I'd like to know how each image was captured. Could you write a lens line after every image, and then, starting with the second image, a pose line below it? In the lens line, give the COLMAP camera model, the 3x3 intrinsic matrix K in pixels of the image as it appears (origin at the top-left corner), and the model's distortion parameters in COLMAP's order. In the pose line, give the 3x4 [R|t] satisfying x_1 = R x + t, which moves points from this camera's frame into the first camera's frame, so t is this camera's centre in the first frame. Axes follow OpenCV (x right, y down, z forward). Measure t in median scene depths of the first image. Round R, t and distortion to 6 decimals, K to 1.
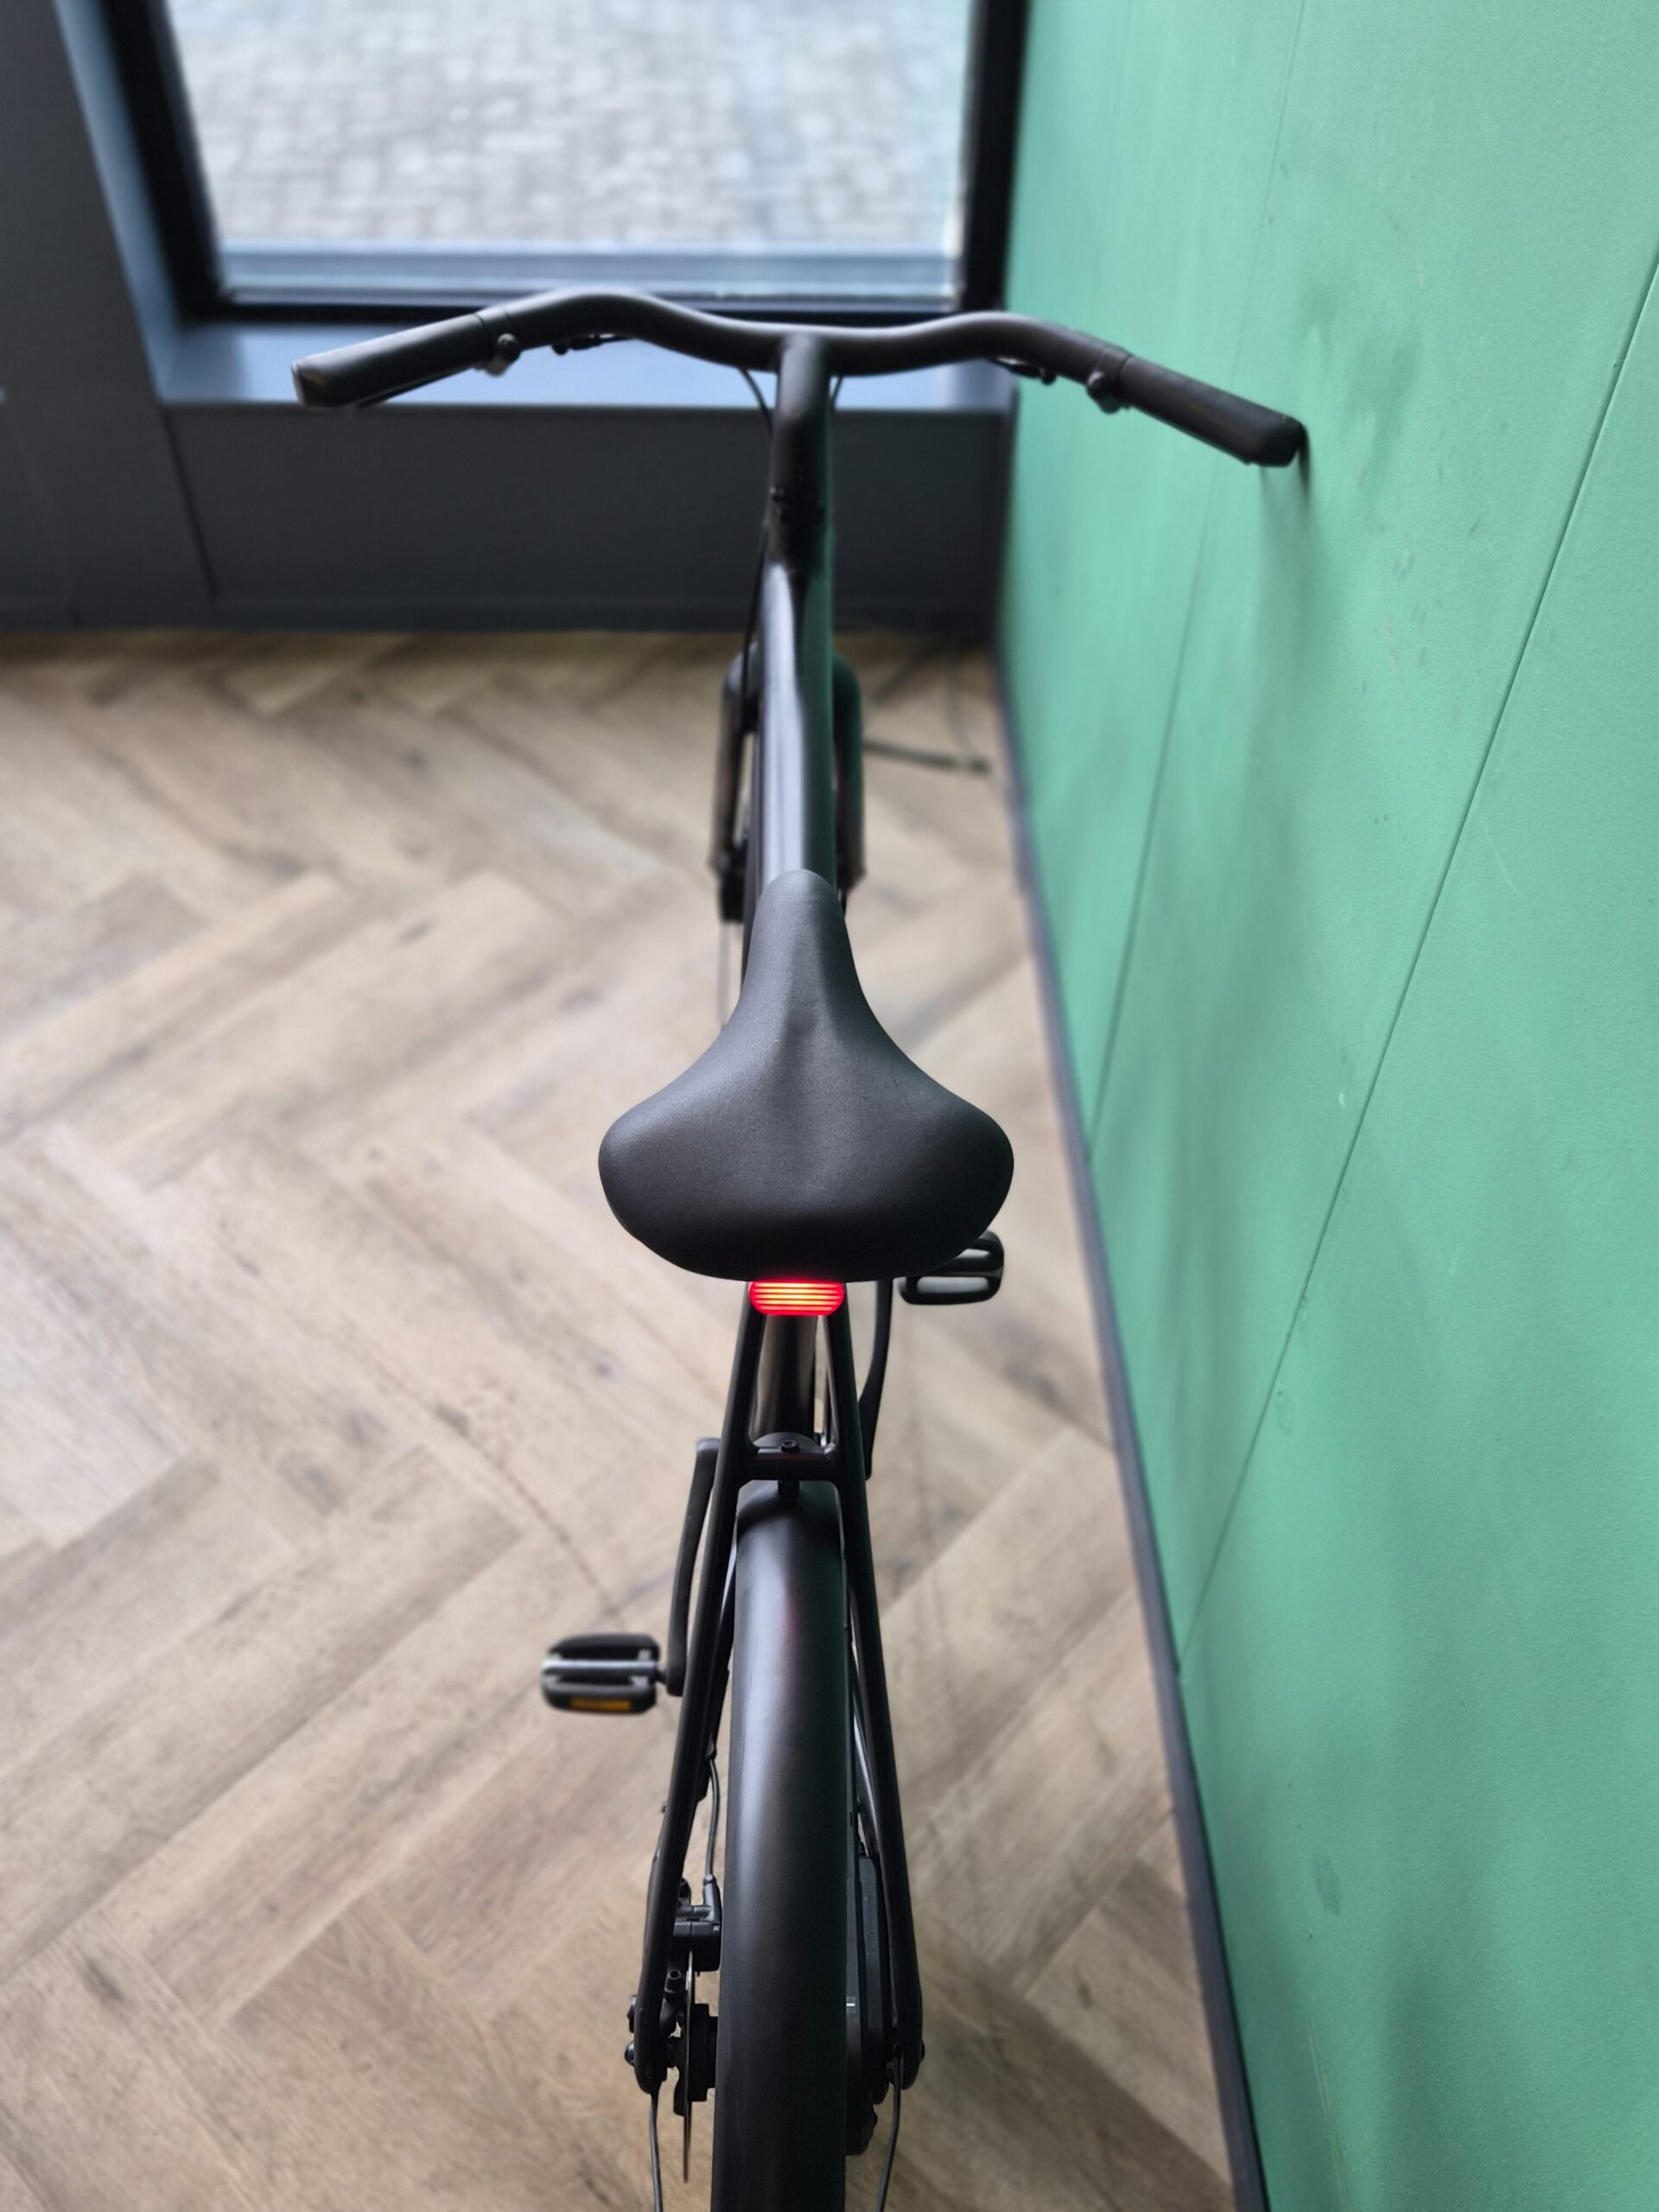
lens RADIAL K [[1908.6, 0, 788.0], [0, 1908.6, 1103.4], [0, 0, 1]] dist [0.038014, -0.040449]
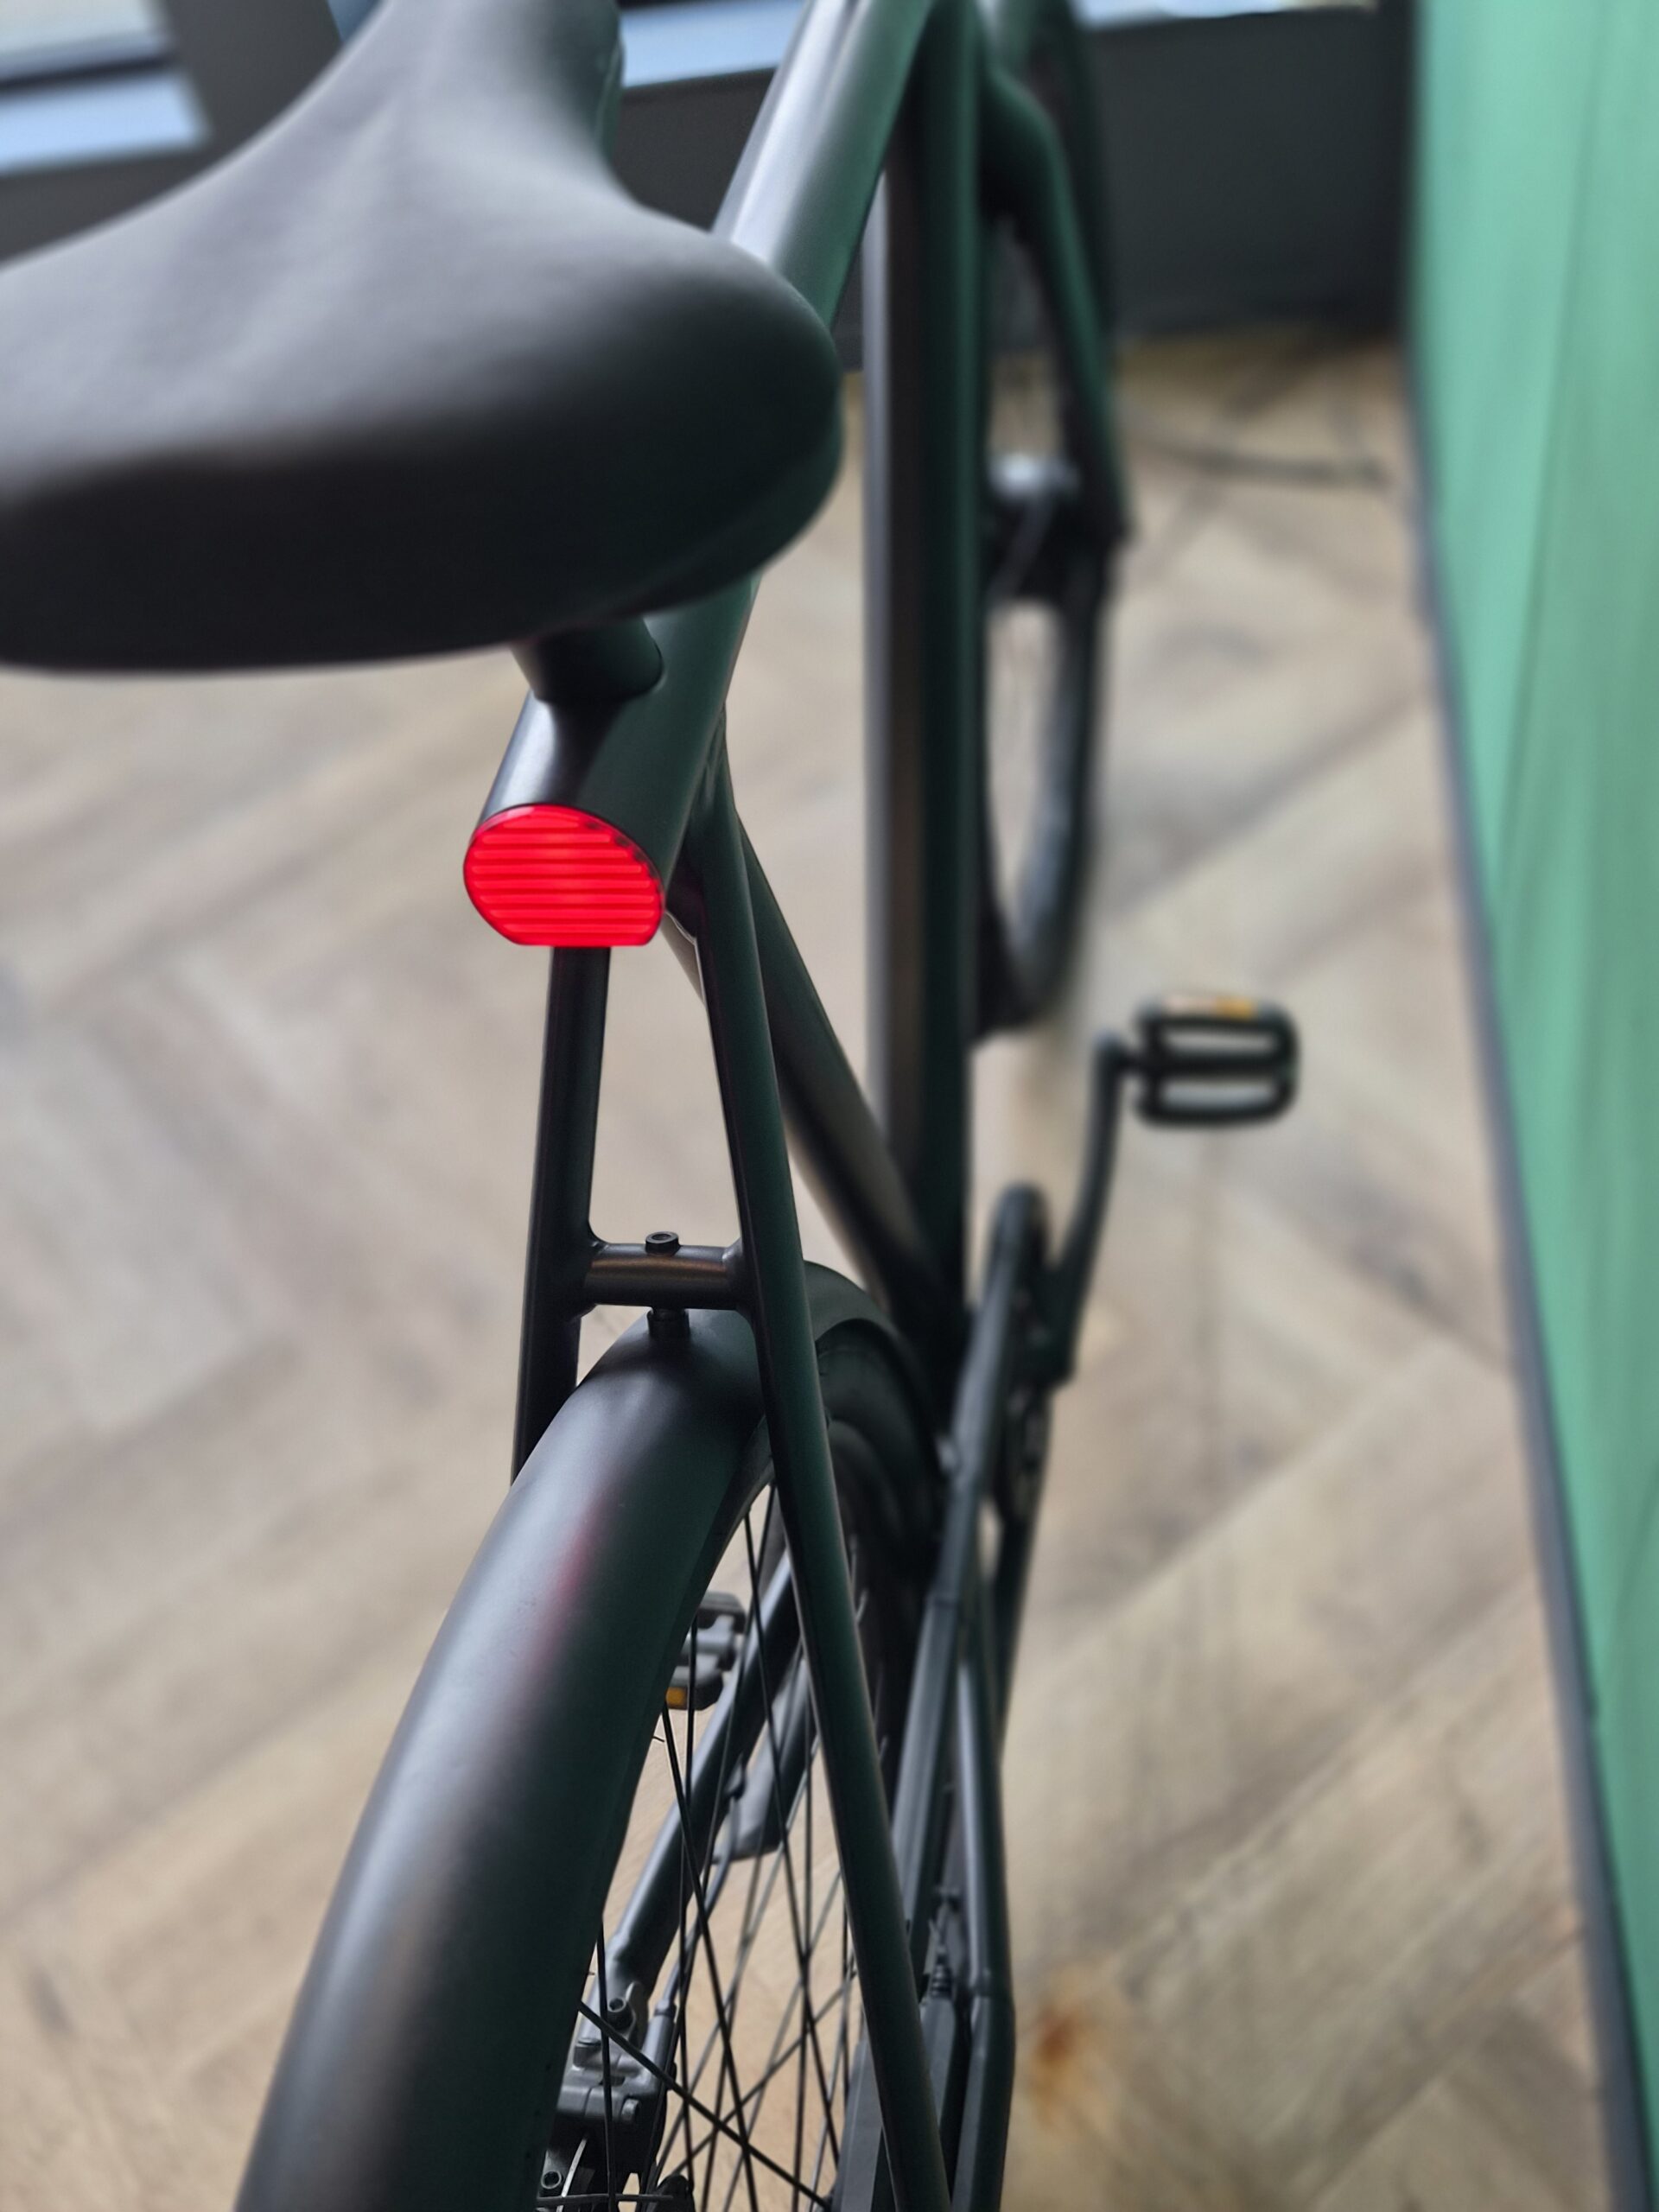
lens RADIAL K [[1908.6, 0, 788.0], [0, 1908.6, 1103.4], [0, 0, 1]] dist [0.038014, -0.040449]
pose [[0.967227, 0.004171, -0.253880, 0.106602], [-0.000191, 0.999877, 0.015700, 0.085341], [0.253915, -0.015137, 0.967108, 0.322691]]
